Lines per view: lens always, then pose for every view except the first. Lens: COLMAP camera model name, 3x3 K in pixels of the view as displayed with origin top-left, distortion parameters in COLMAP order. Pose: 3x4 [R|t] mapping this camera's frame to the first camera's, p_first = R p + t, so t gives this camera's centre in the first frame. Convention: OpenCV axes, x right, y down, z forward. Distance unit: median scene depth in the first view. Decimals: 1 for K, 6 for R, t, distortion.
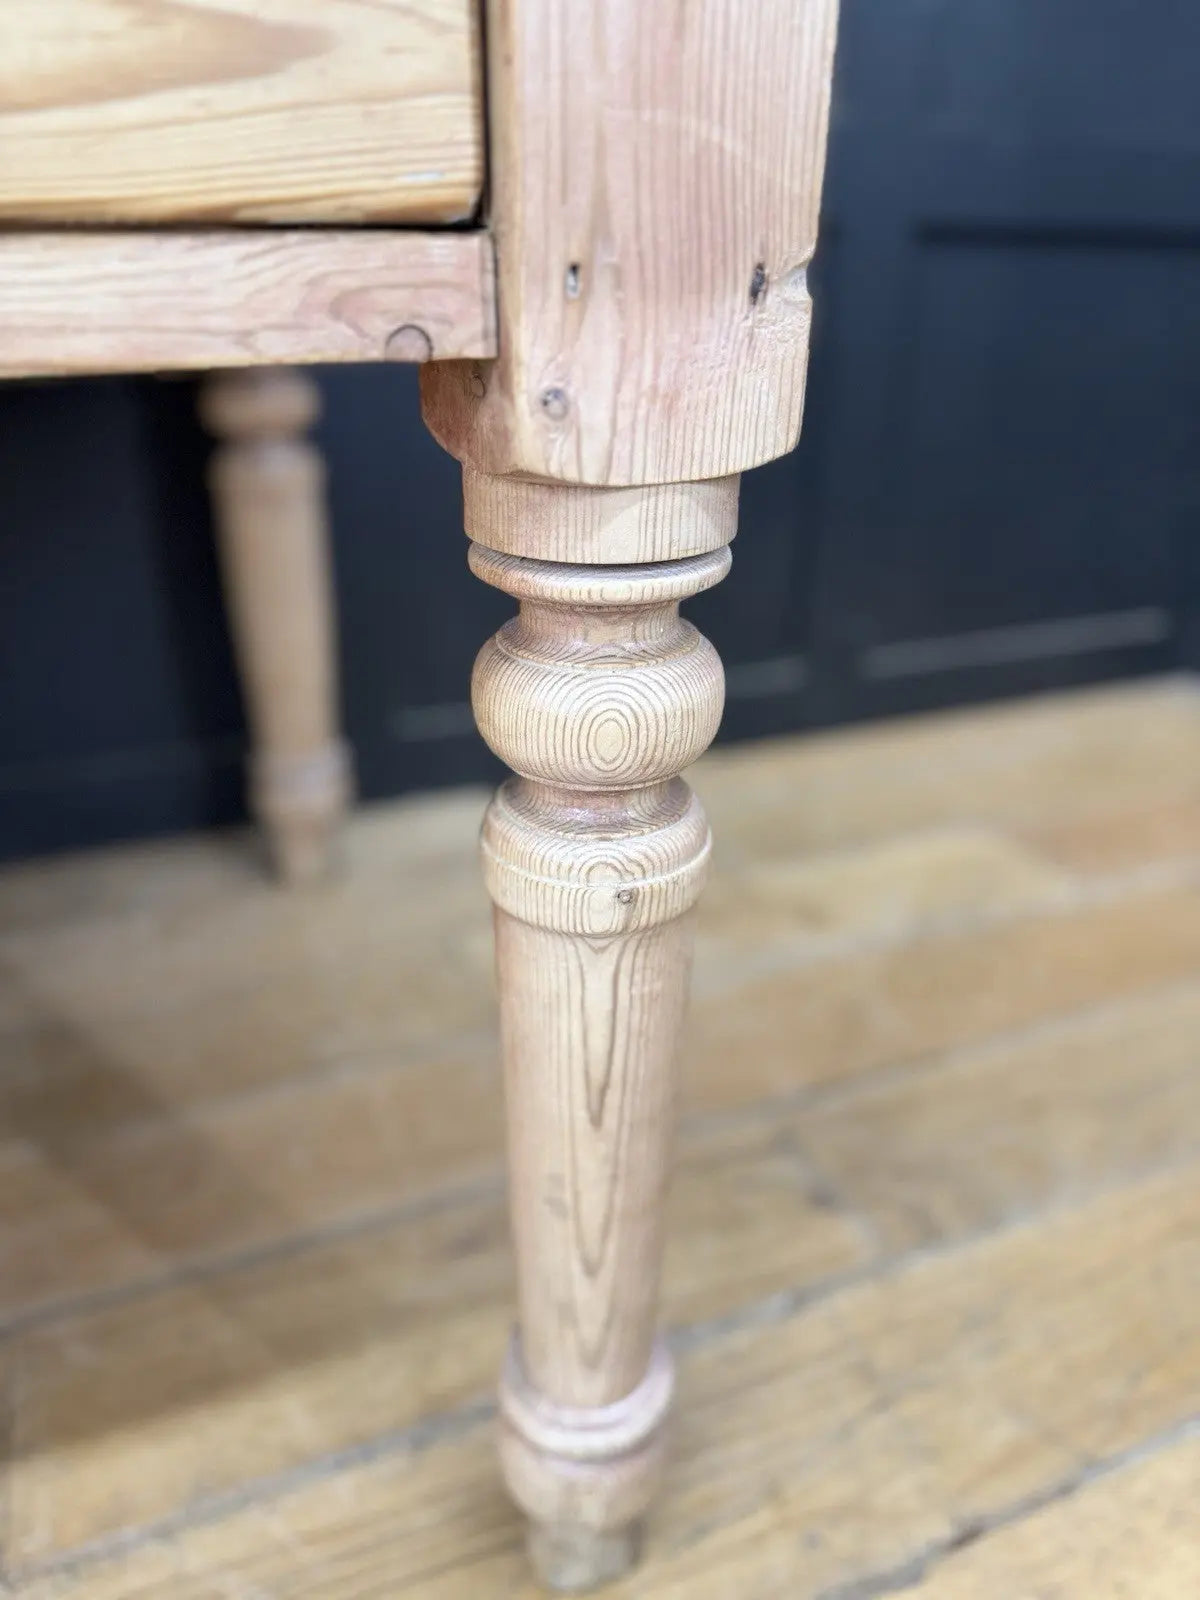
lens RADIAL K [[1180.3, 0, 598.4], [0, 1180.3, 805.5], [0, 0, 1]] dist [0.013827, -0.022920]
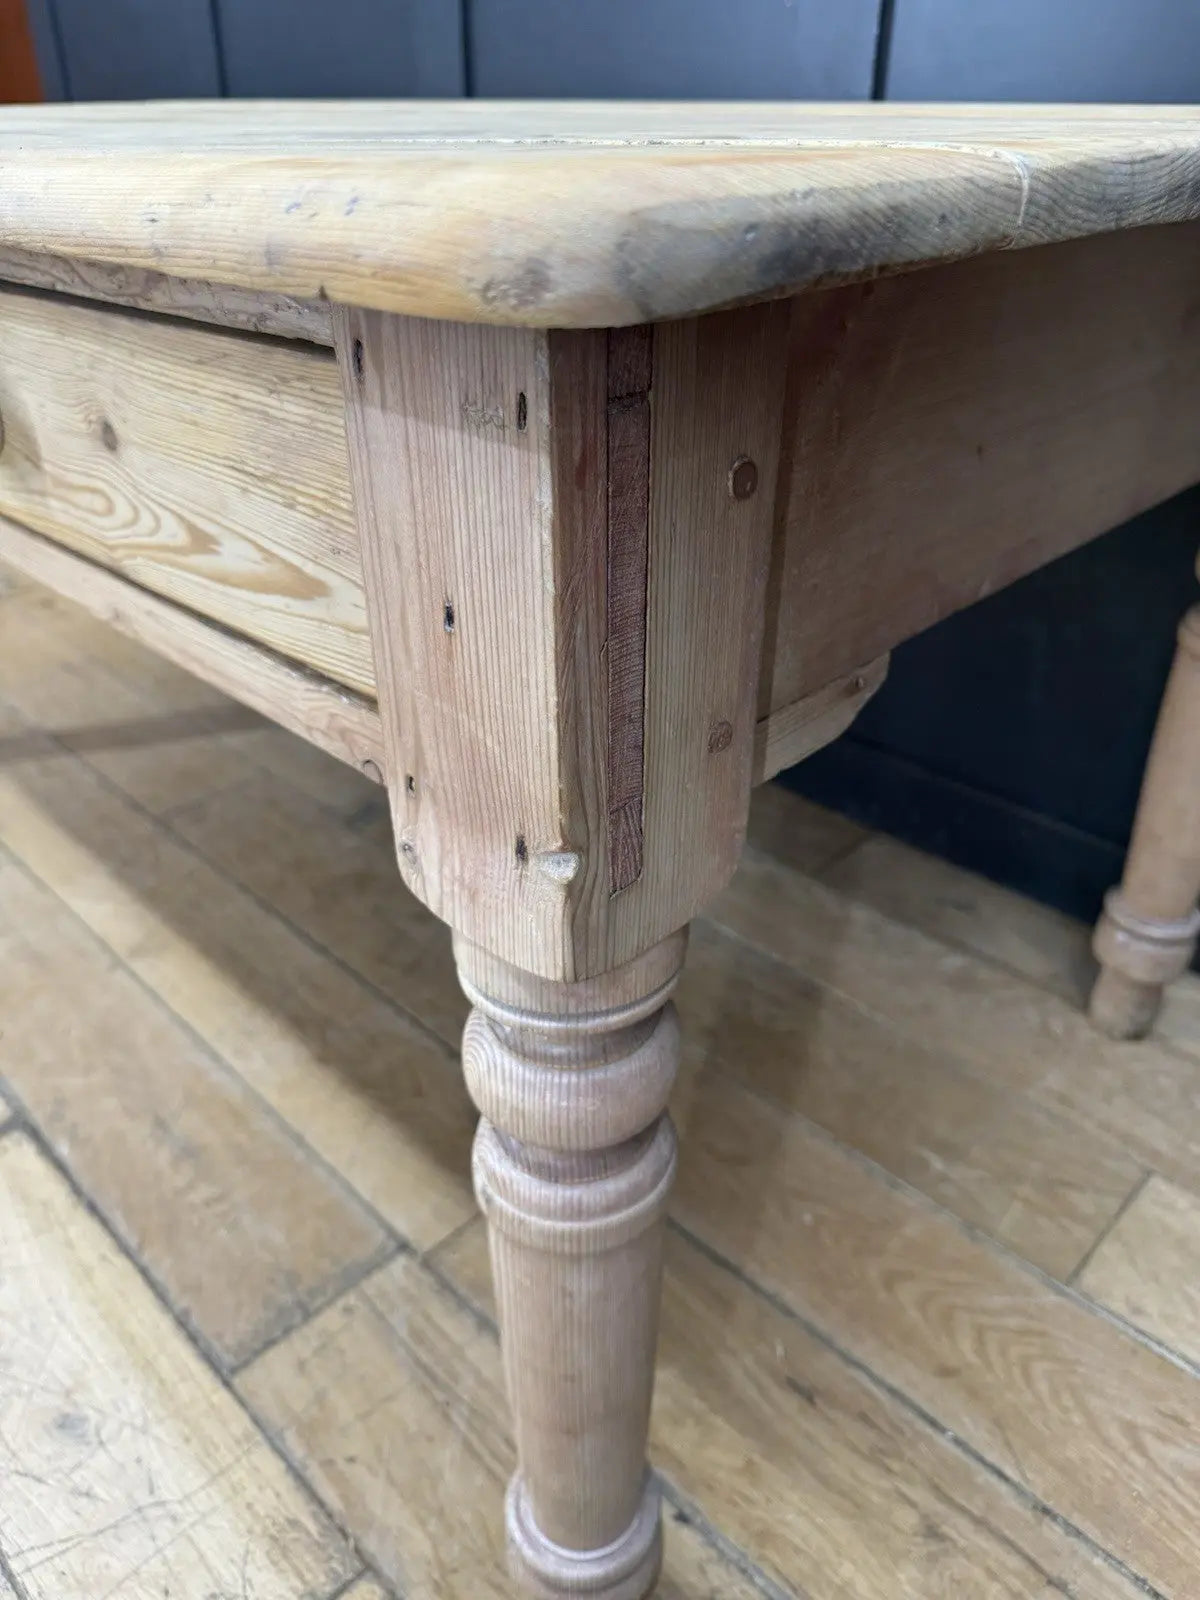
lens RADIAL K [[1180.3, 0, 592.4], [0, 1180.3, 813.6], [0, 0, 1]] dist [0.013827, -0.022920]
pose [[0.374214, 0.474303, -0.796869, 1.028186], [-0.391064, 0.859873, 0.328157, -0.854238], [0.840853, 0.188826, 0.507259, 0.470353]]
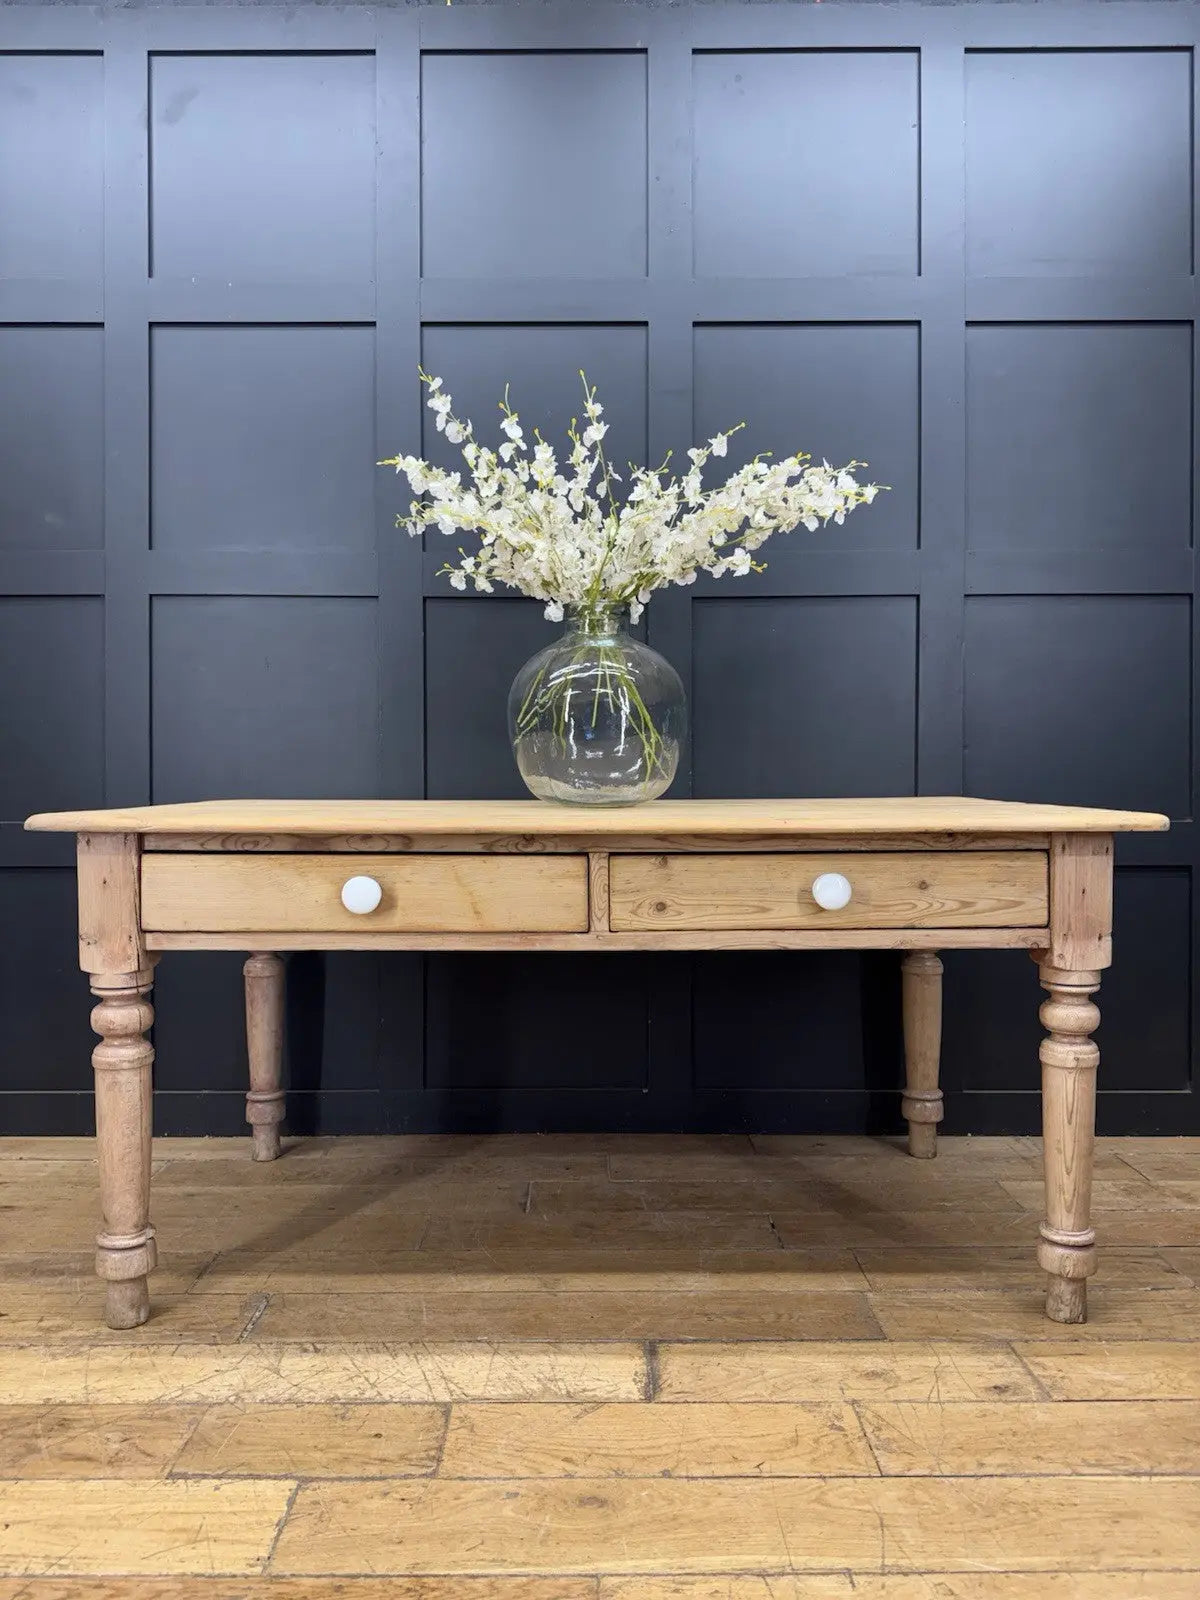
lens RADIAL K [[1180.3, 0, 584.2], [0, 1180.3, 788.9], [0, 0, 1]] dist [0.013827, -0.022920]
pose [[0.927669, -0.006345, -0.373349, -0.034621], [-0.153335, 0.905192, -0.396378, 1.488465], [0.340468, 0.424956, 0.838746, -4.729902]]
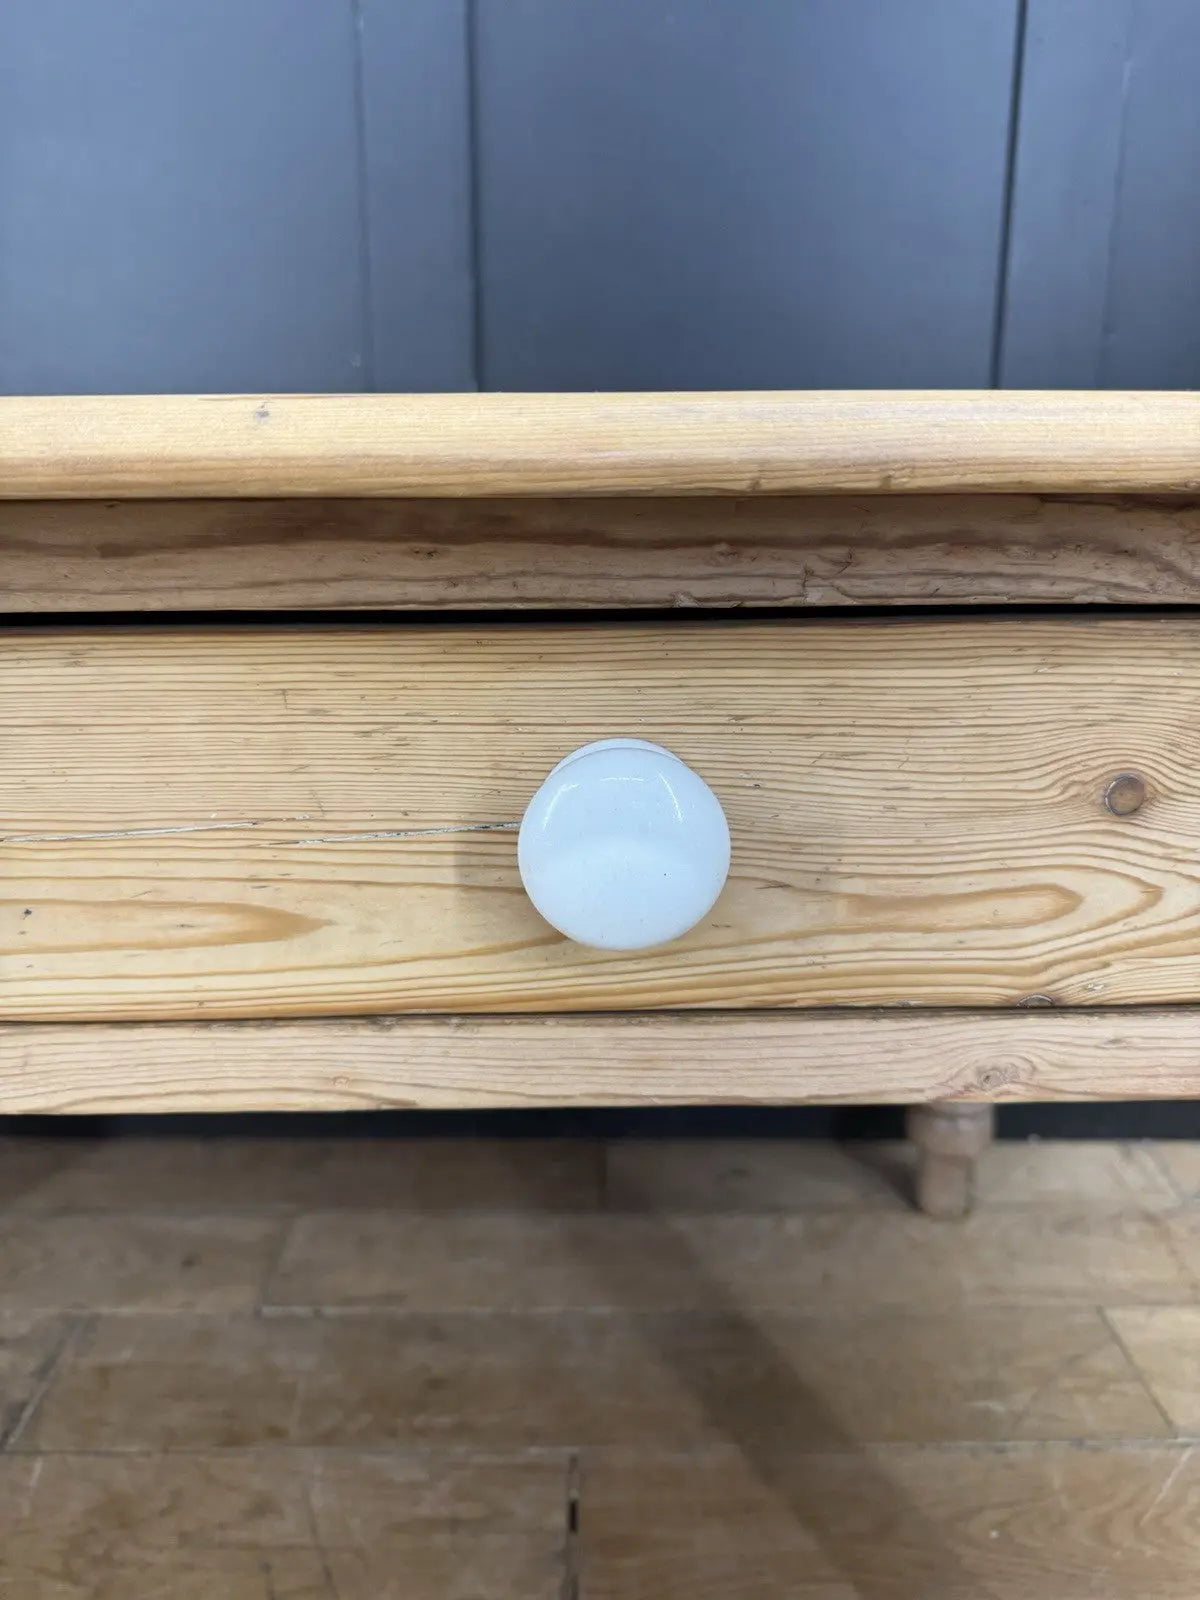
lens RADIAL K [[1180.3, 0, 601.9], [0, 1180.3, 825.7], [0, 0, 1]] dist [0.013827, -0.022920]
pose [[0.930650, 0.094891, -0.353392, -0.686870], [-0.151993, 0.978777, -0.137457, -0.297042], [0.332849, 0.181637, 0.925321, -0.476619]]
